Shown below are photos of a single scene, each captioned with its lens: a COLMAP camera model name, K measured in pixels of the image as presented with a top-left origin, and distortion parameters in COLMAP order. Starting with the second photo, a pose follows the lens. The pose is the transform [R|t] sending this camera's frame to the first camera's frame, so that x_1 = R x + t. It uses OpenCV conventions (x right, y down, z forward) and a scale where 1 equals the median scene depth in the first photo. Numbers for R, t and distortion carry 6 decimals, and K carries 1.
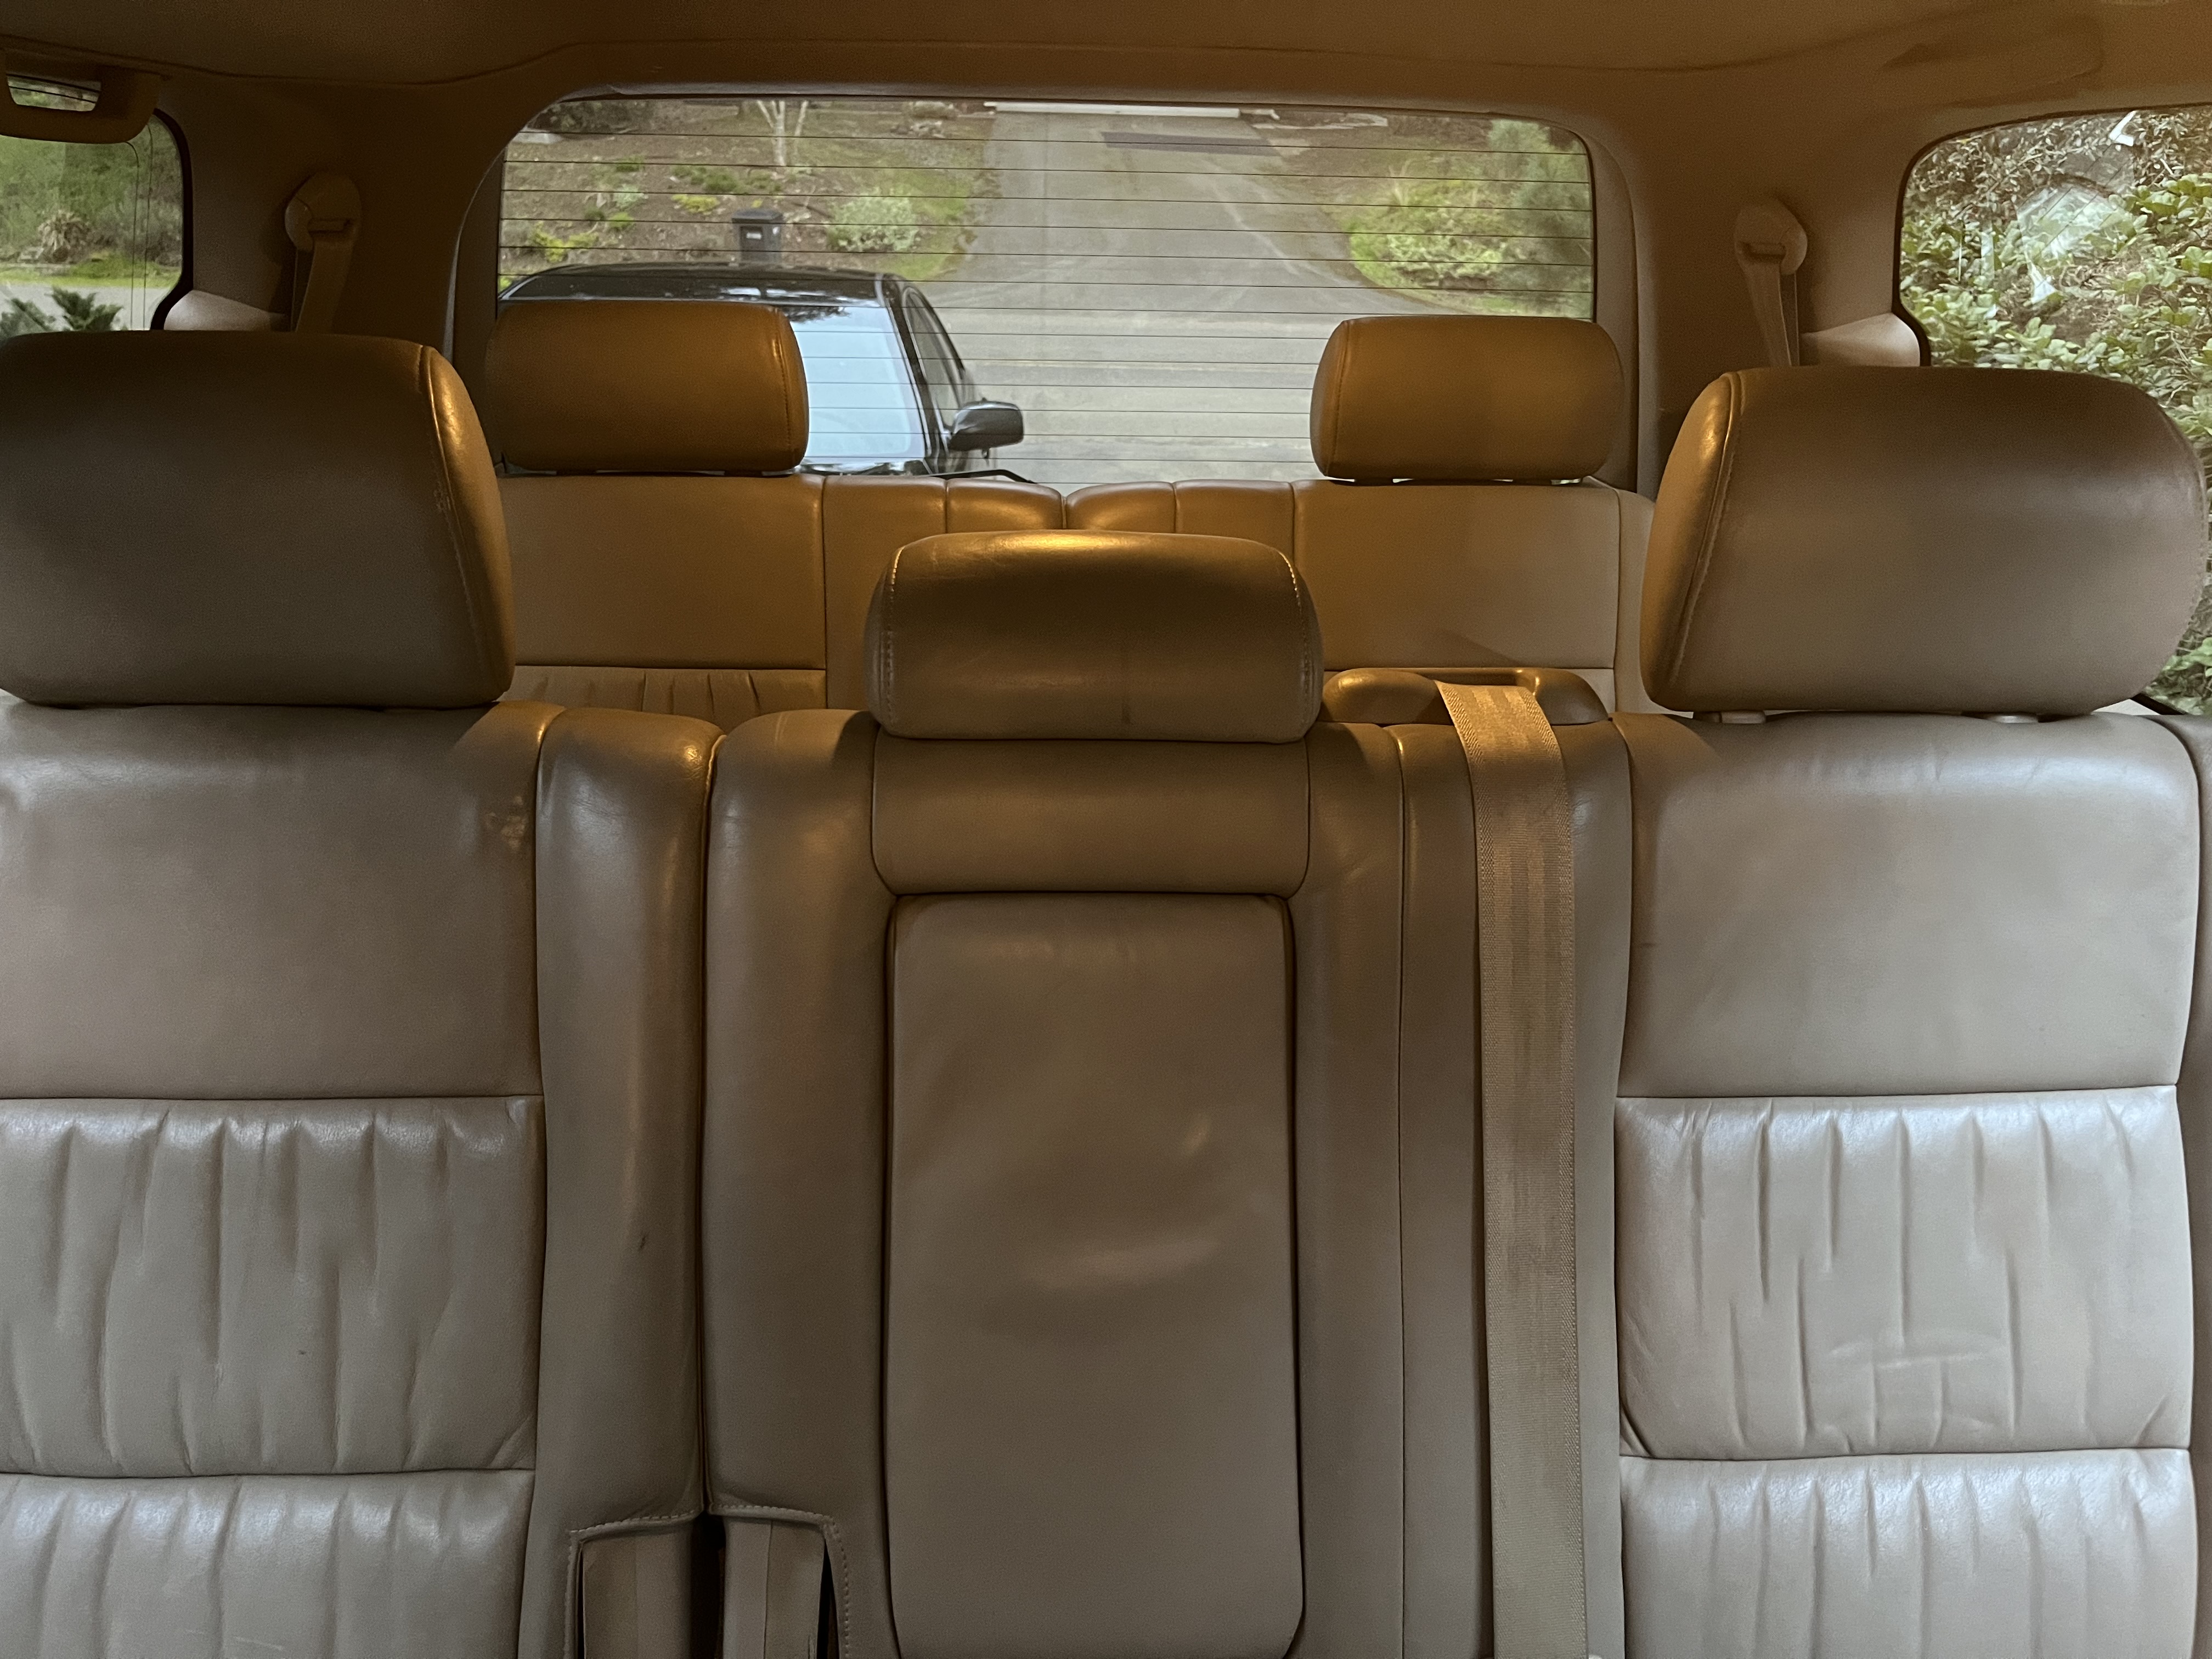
lens RADIAL K [[1687.5, 0, 1106.0], [0, 1687.5, 829.5], [0, 0, 1]] dist [-0.004313, -0.006817]
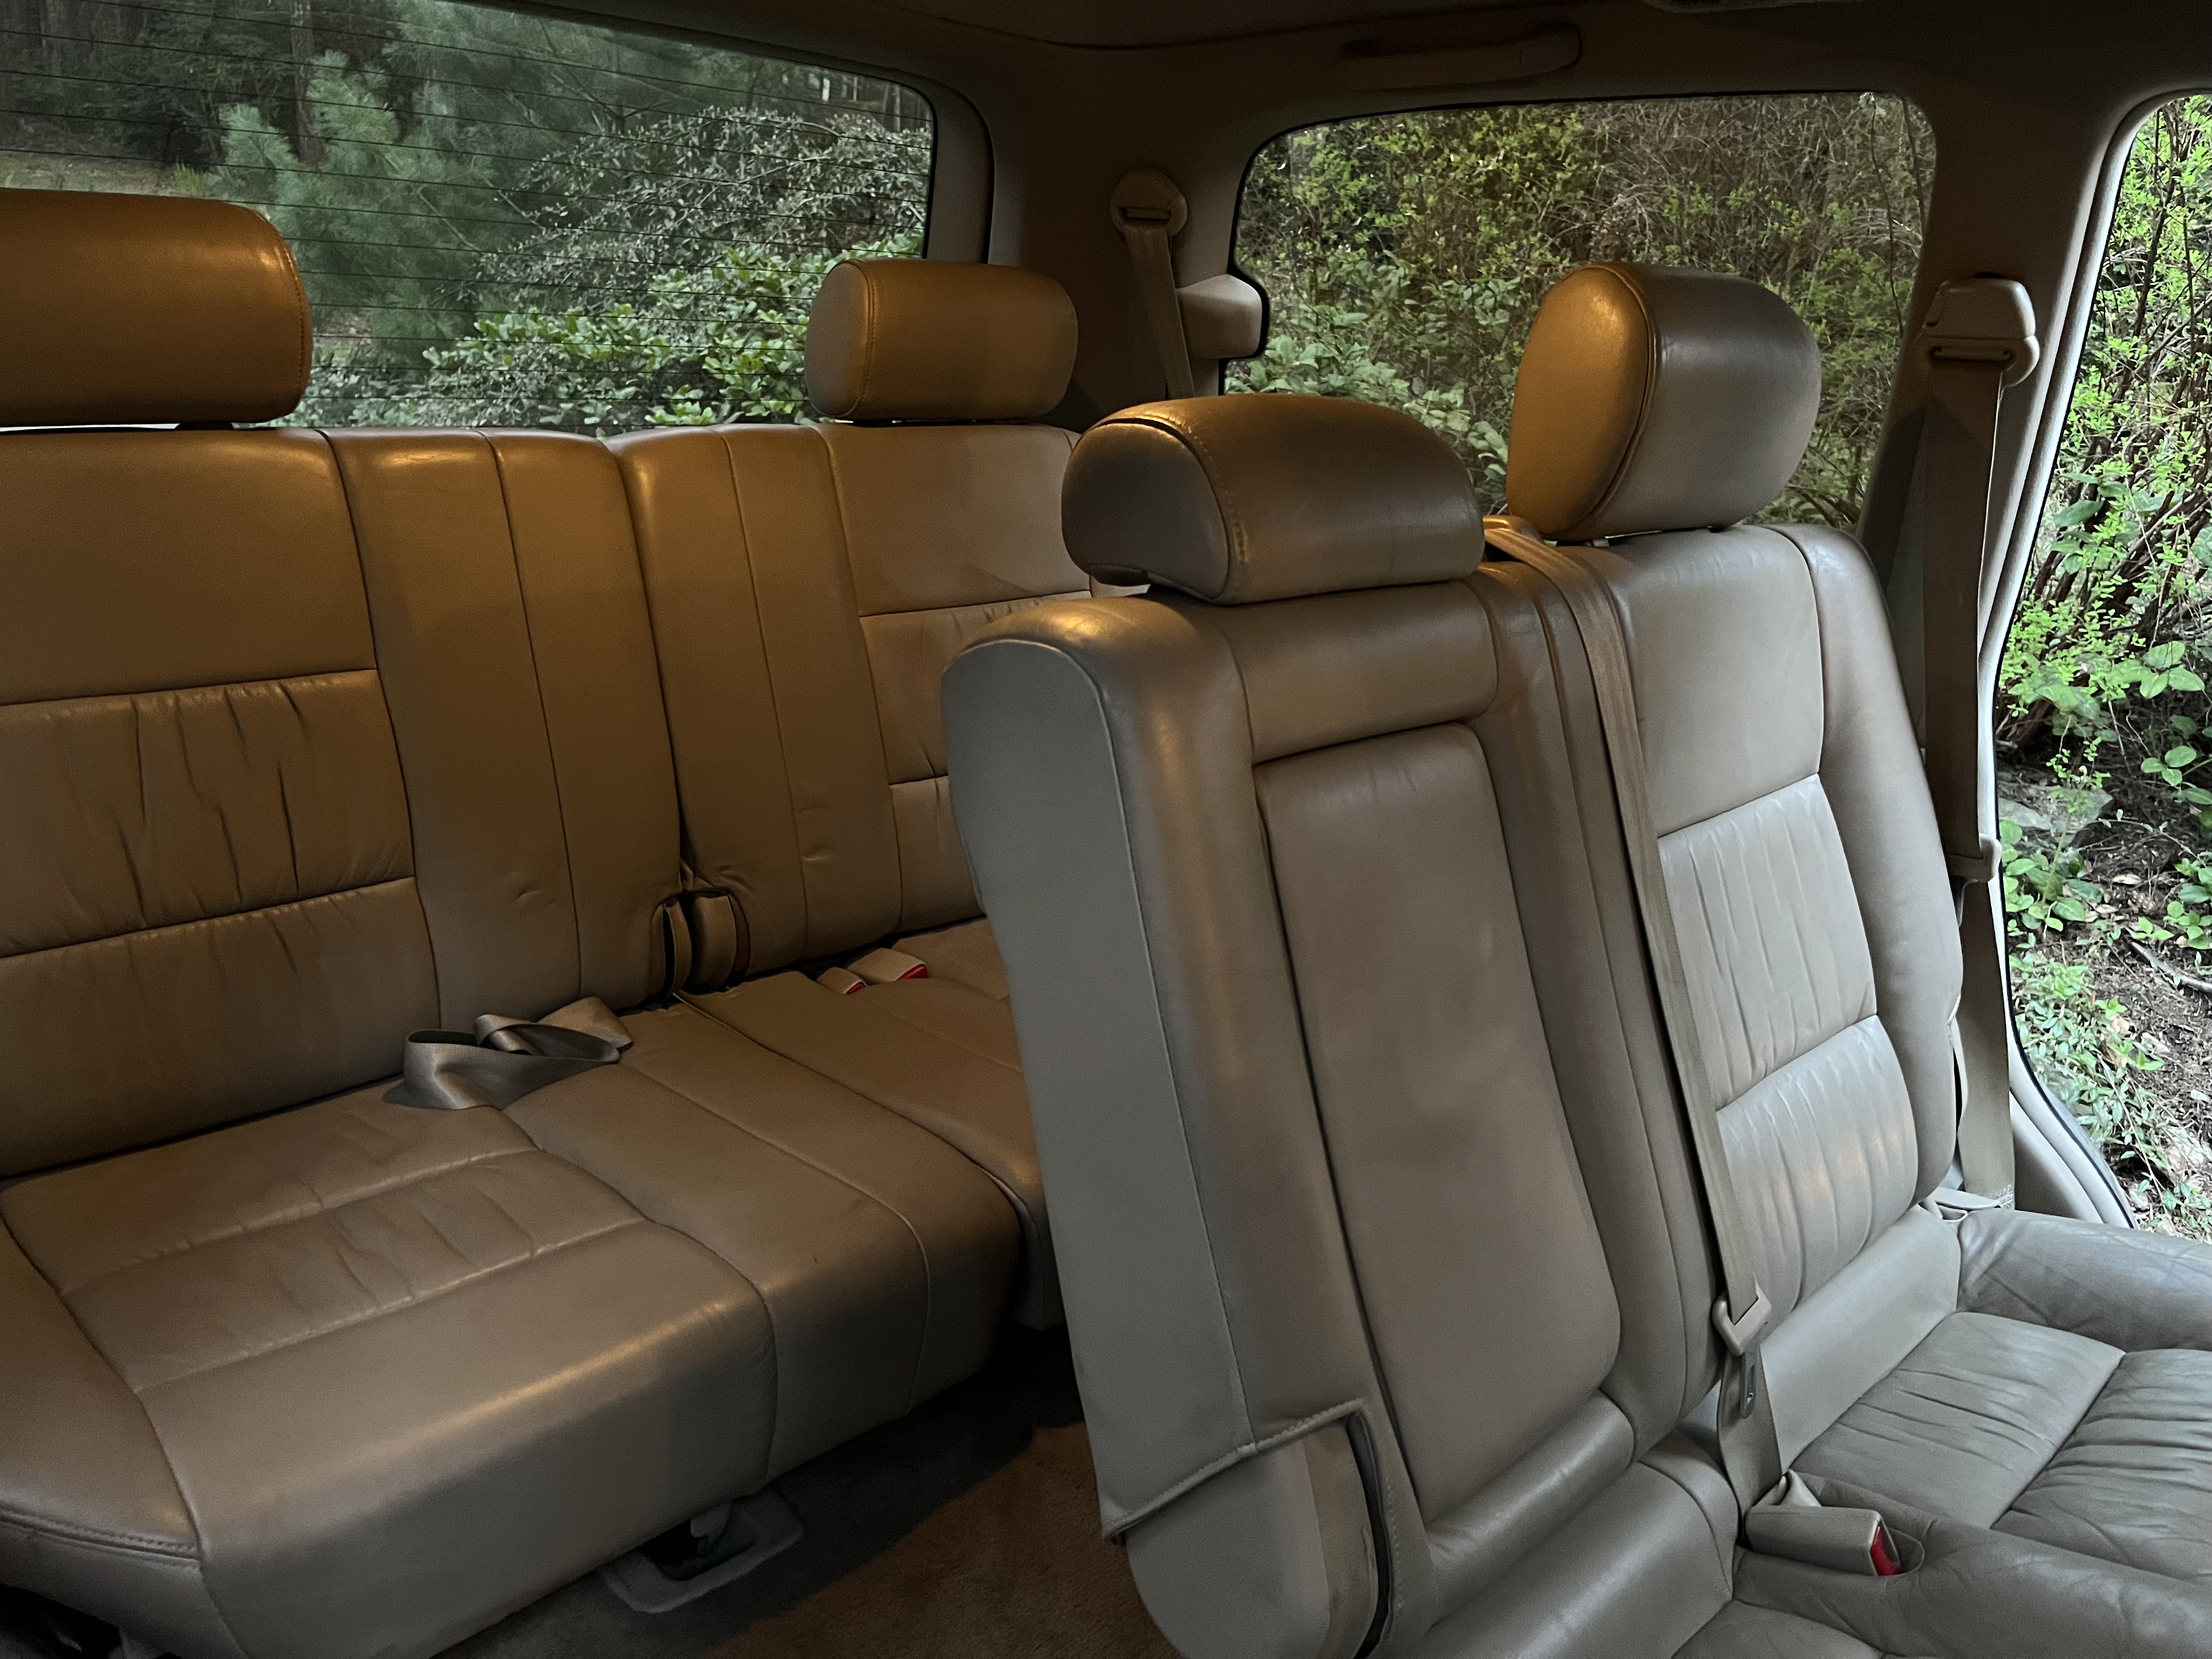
lens RADIAL K [[1687.5, 0, 1106.0], [0, 1687.5, 829.5], [0, 0, 1]] dist [-0.004313, -0.006817]
pose [[0.788525, -0.168407, 0.591495, -0.419367], [0.178235, 0.983079, 0.042291, 0.011575], [-0.588608, 0.072078, 0.805199, 0.142196]]
